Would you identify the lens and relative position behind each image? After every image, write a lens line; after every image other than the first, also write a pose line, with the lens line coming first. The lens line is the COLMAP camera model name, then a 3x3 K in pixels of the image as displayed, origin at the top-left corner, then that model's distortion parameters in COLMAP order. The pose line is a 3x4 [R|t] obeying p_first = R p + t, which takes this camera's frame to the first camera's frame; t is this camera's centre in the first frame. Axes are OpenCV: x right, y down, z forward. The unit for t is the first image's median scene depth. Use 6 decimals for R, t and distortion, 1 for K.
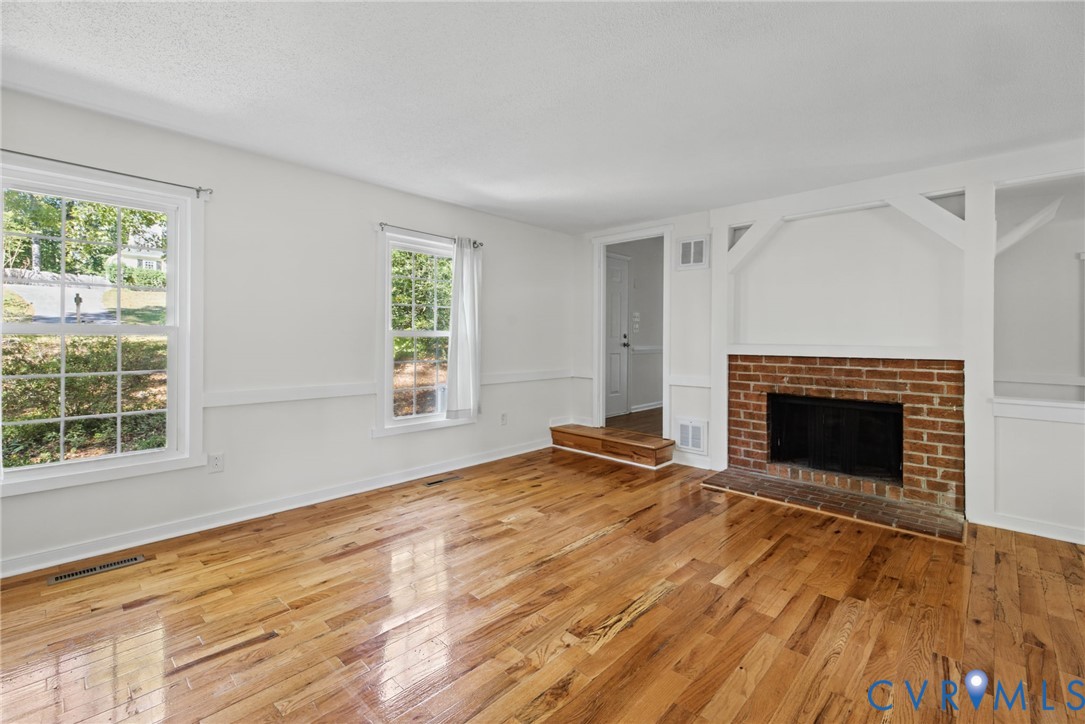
lens RADIAL K [[487.4, 0, 536.7], [0, 487.4, 336.1], [0, 0, 1]] dist [0.003738, 0.000400]
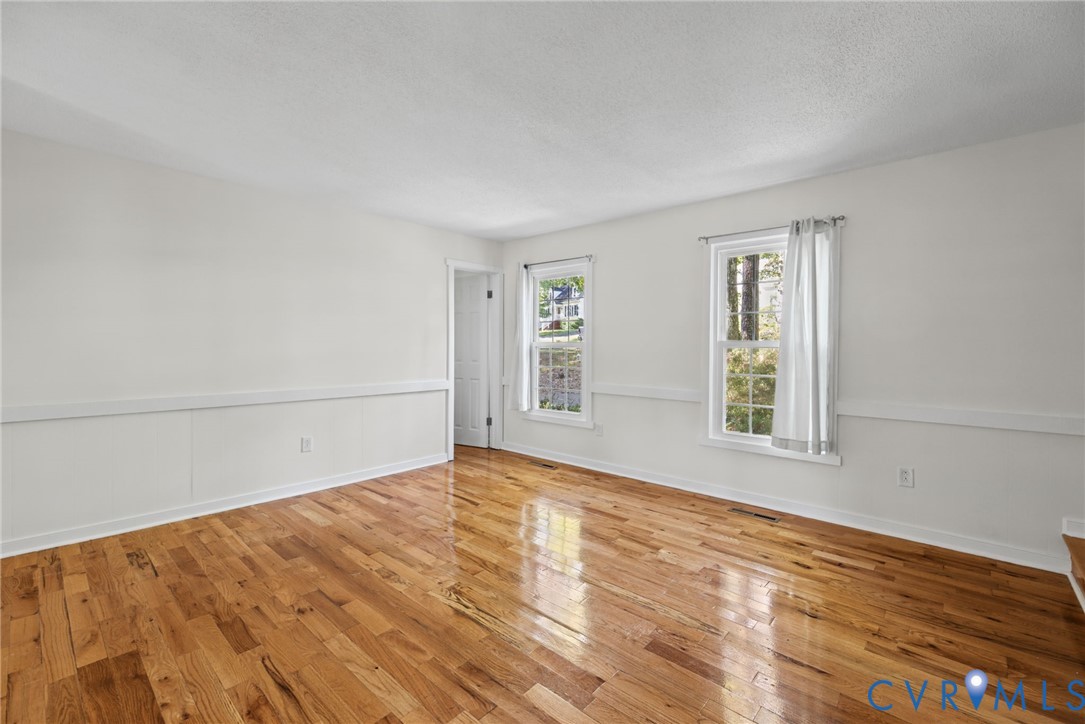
lens RADIAL K [[464.5, 0, 540.6], [0, 464.5, 348.7], [0, 0, 1]] dist [0.003278, 0.000265]
pose [[0.025406, -0.001095, -0.999677, 0.706094], [-0.004769, 0.999988, -0.001216, 0.001395], [0.999666, 0.004798, 0.025401, 0.658968]]
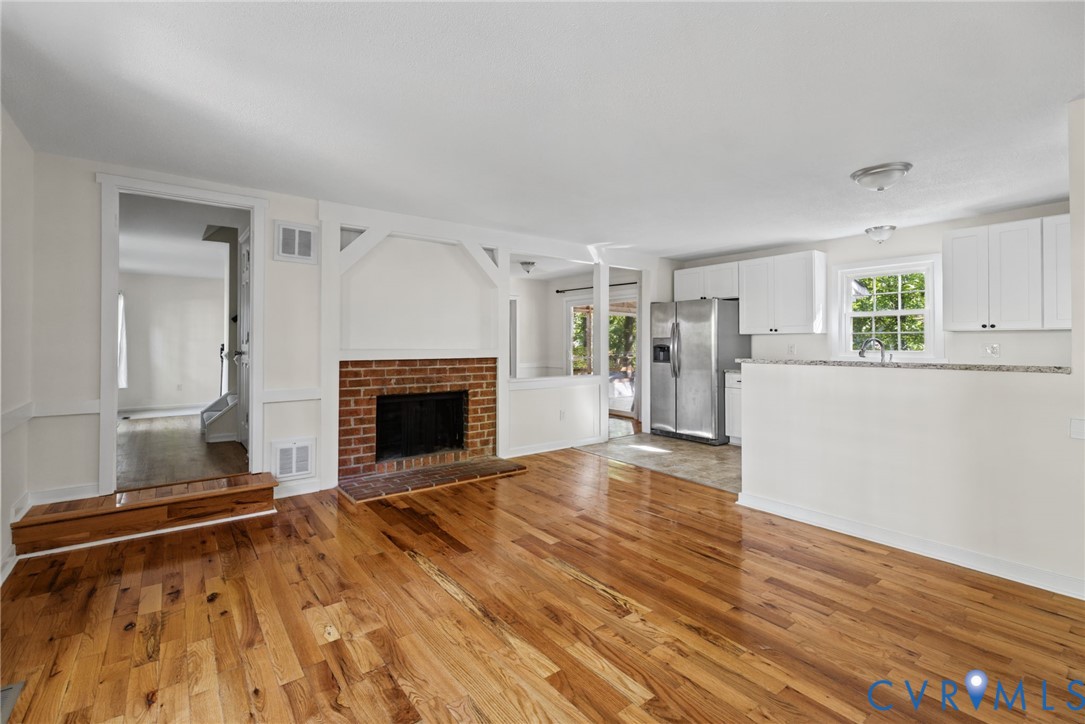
lens RADIAL K [[485.8, 0, 541.2], [0, 485.8, 340.2], [0, 0, 1]] dist [-0.001581, -0.000406]
pose [[0.134646, 0.004086, 0.990885, -0.569365], [-0.003037, 0.999989, -0.003711, 0.000014], [-0.990889, -0.002510, 0.134657, 0.576988]]
